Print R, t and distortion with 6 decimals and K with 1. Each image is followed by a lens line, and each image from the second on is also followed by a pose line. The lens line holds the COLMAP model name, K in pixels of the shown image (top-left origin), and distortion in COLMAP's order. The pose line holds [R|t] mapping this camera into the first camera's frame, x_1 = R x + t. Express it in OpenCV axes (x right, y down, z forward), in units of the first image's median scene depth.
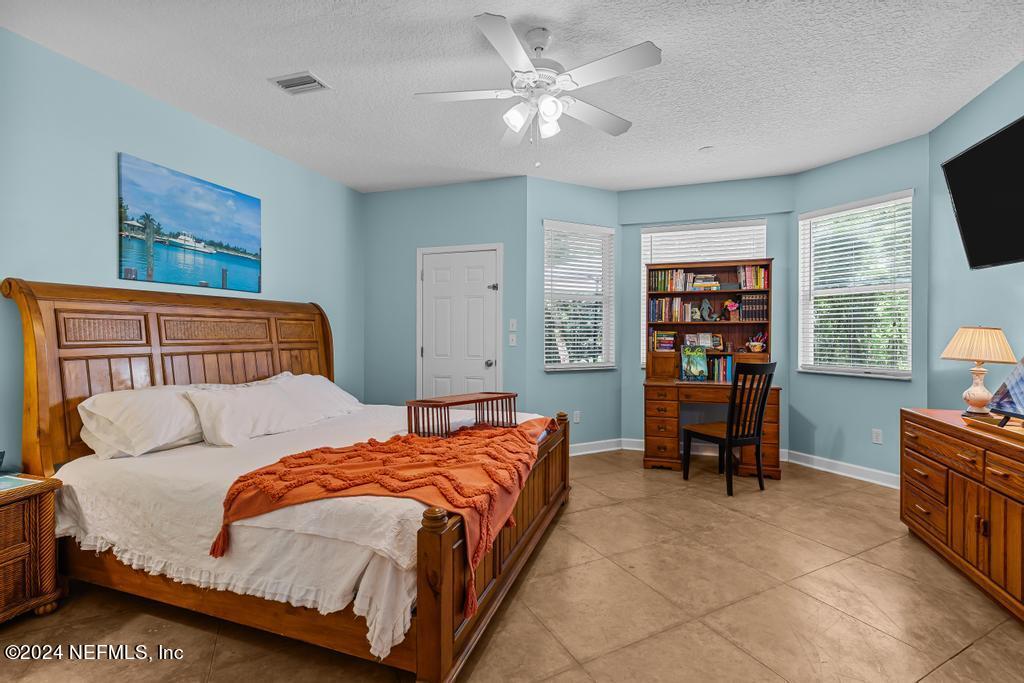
lens RADIAL K [[453.1, 0, 514.0], [0, 453.1, 339.6], [0, 0, 1]] dist [0.002514, 0.000124]
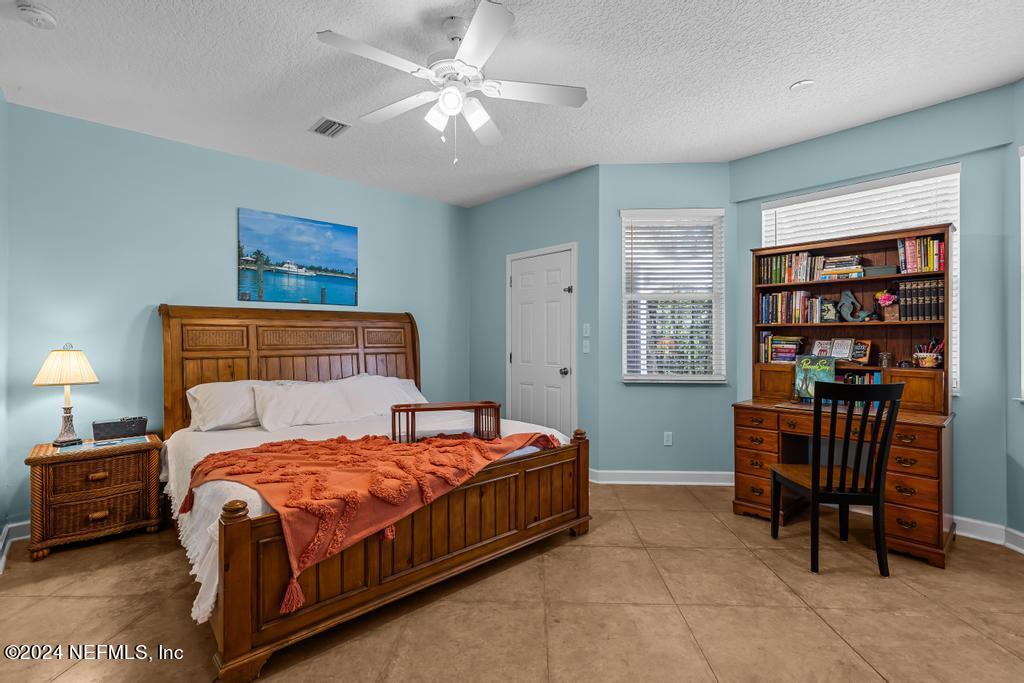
lens RADIAL K [[462.3, 0, 512.0], [0, 462.3, 341.5], [0, 0, 1]] dist [0.002948, 0.000133]
pose [[0.875334, 0.001327, -0.483518, 0.443543], [-0.004378, 0.999977, -0.005182, -0.005977], [0.483500, 0.006653, 0.875319, 0.157006]]
